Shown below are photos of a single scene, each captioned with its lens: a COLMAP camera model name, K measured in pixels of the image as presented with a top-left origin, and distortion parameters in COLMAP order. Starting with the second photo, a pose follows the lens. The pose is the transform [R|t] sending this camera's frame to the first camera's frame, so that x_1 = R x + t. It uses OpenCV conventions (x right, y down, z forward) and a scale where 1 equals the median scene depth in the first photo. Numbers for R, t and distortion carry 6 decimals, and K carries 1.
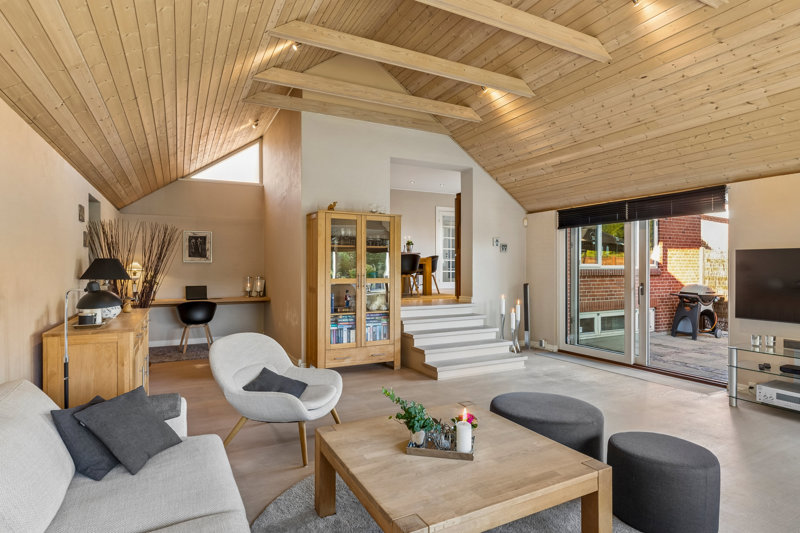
lens RADIAL K [[427.1, 0, 395.4], [0, 427.1, 271.2], [0, 0, 1]] dist [-0.005594, -0.000428]
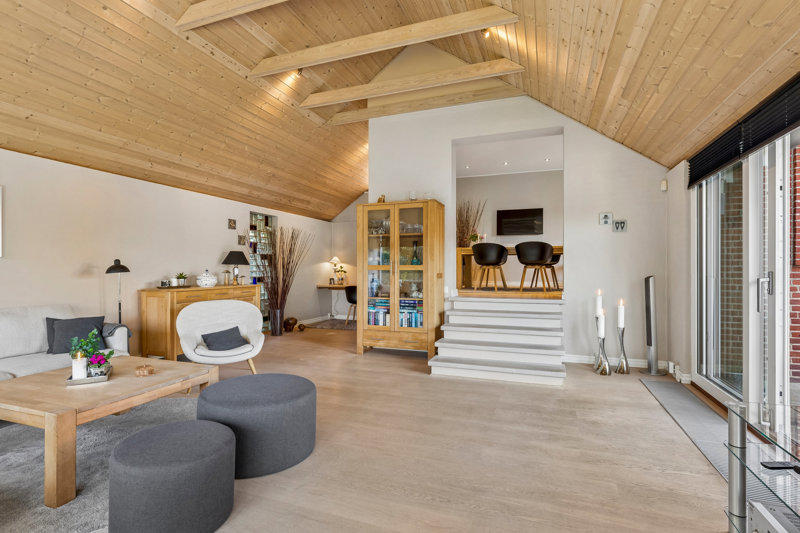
lens RADIAL K [[408.9, 0, 398.8], [0, 408.9, 272.2], [0, 0, 1]] dist [0.006290, 0.001082]
pose [[0.665157, 0.008139, -0.746659, 0.592428], [-0.007072, 0.999964, 0.004600, 0.025382], [0.746670, 0.002221, 0.665191, 0.303122]]
